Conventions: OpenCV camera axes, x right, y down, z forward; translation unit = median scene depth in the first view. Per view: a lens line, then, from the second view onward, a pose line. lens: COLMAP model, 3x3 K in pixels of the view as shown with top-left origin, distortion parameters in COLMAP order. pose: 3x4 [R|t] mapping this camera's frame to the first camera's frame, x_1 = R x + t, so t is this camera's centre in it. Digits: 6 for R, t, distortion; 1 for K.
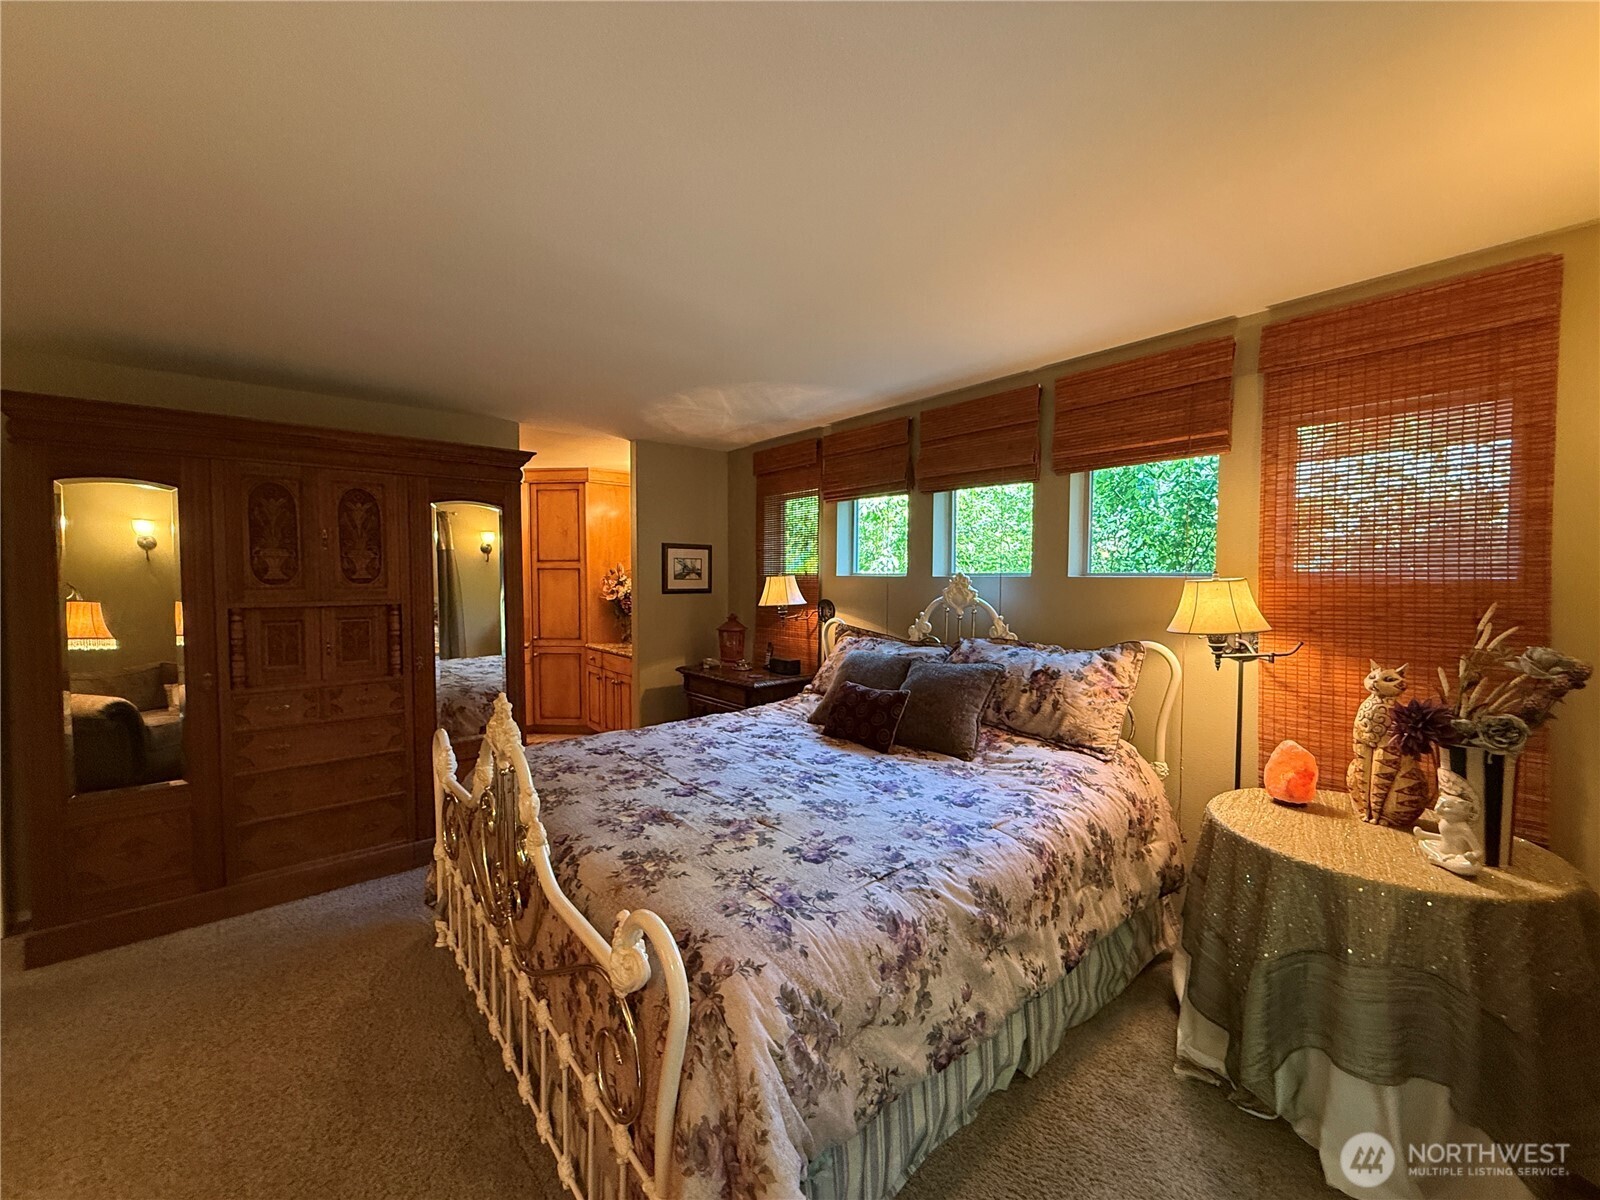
lens RADIAL K [[636.9, 0, 802.8], [0, 636.9, 597.3], [0, 0, 1]] dist [0.000319, 0.000089]
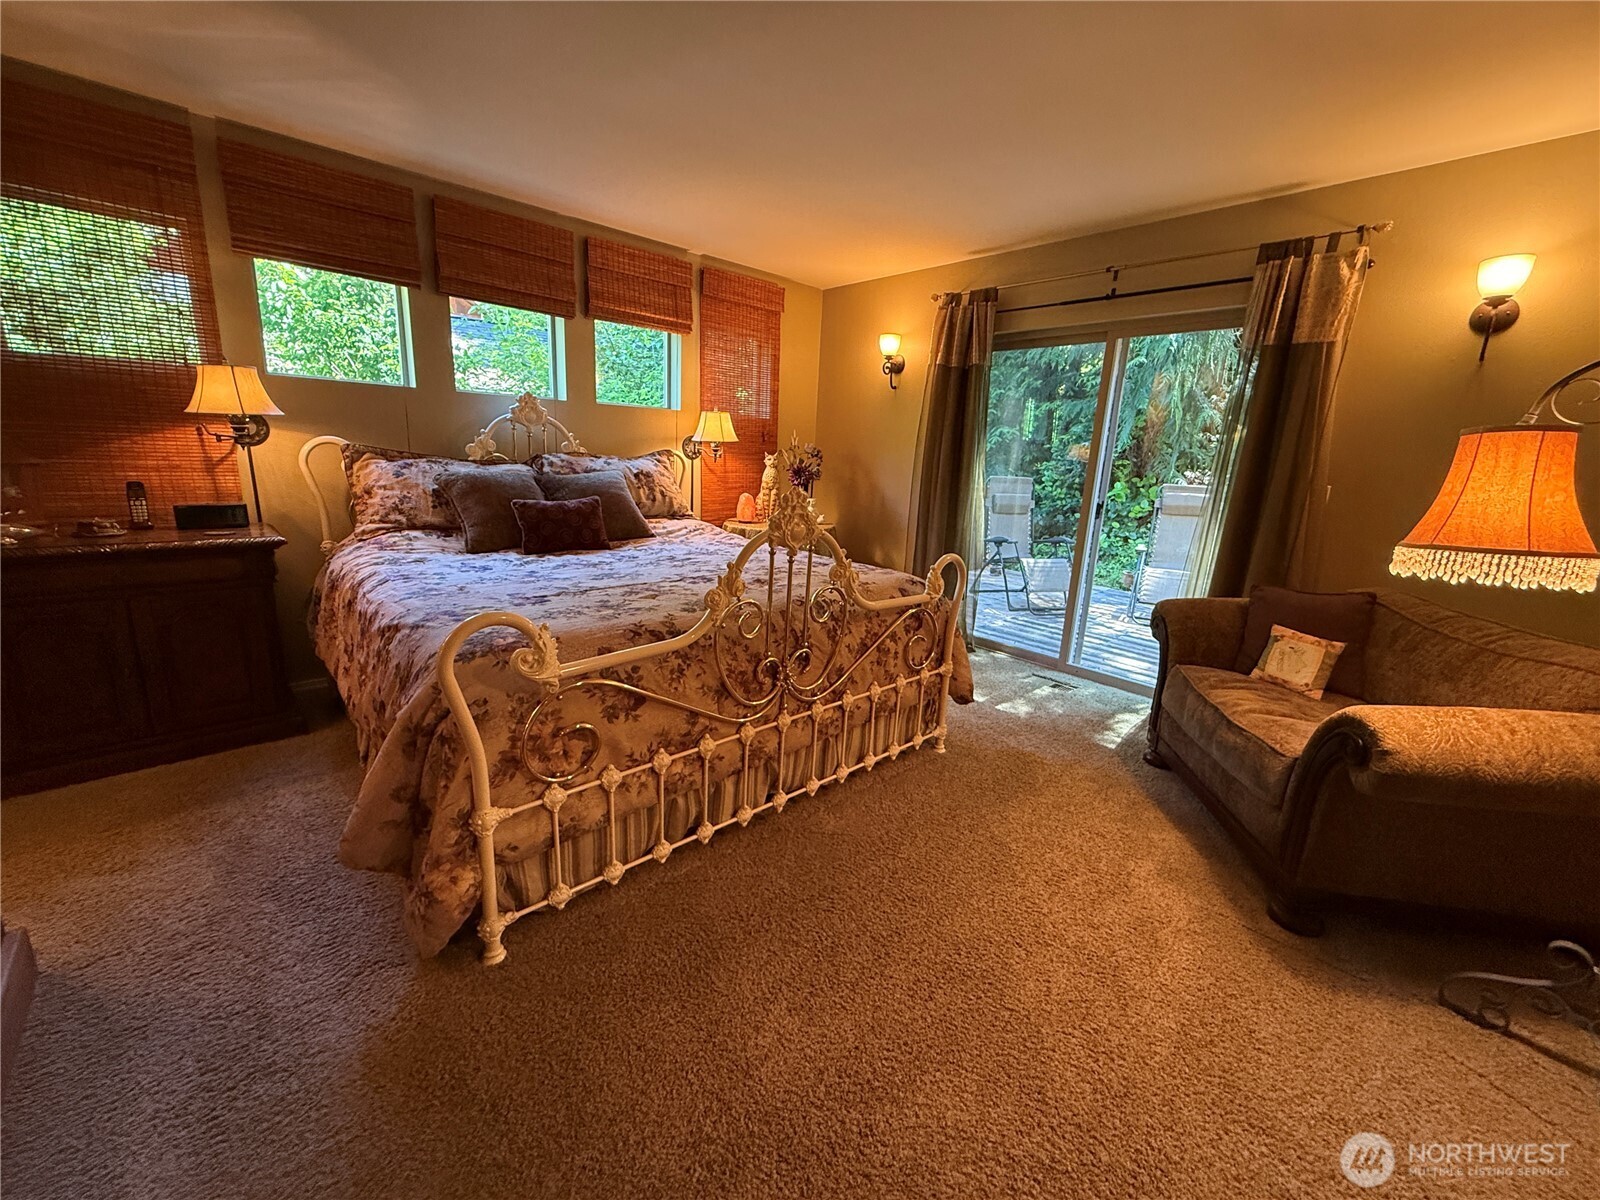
lens RADIAL K [[636.9, 0, 799.5], [0, 636.9, 604.5], [0, 0, 1]] dist [0.000319, 0.000089]
pose [[-0.039880, -0.244843, 0.968742, -1.065197], [-0.015278, 0.969550, 0.244418, 0.046108], [-0.999088, -0.005053, -0.042406, 0.685657]]
